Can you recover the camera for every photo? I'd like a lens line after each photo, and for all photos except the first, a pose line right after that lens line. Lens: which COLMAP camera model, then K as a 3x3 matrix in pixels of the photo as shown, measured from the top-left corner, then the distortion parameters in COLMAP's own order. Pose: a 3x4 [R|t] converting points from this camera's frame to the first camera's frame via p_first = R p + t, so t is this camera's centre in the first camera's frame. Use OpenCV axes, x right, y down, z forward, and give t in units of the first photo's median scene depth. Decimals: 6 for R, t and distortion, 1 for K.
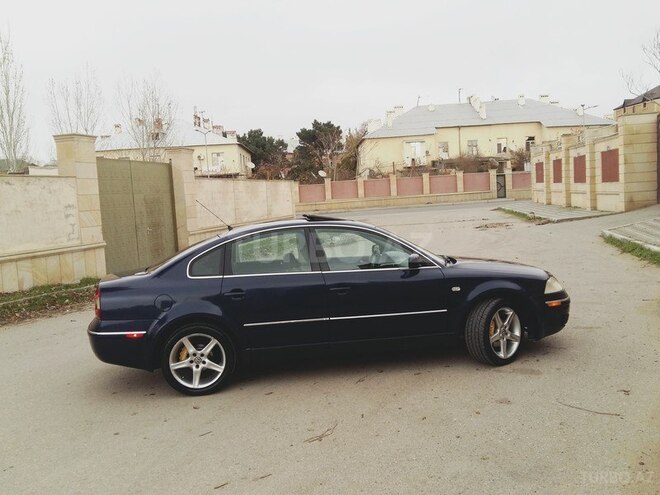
lens RADIAL K [[591.7, 0, 330.6], [0, 591.7, 248.0], [0, 0, 1]] dist [0.019164, -0.034827]
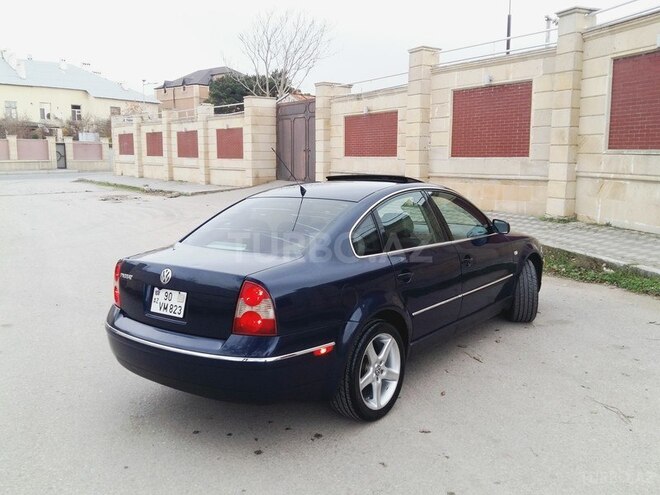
lens RADIAL K [[591.7, 0, 332.0], [0, 591.7, 247.0], [0, 0, 1]] dist [0.019164, -0.034827]
pose [[0.699550, -0.047970, 0.712971, -0.129327], [0.019246, 0.998647, 0.048307, 0.000417], [-0.714324, -0.020071, 0.699527, 0.089336]]
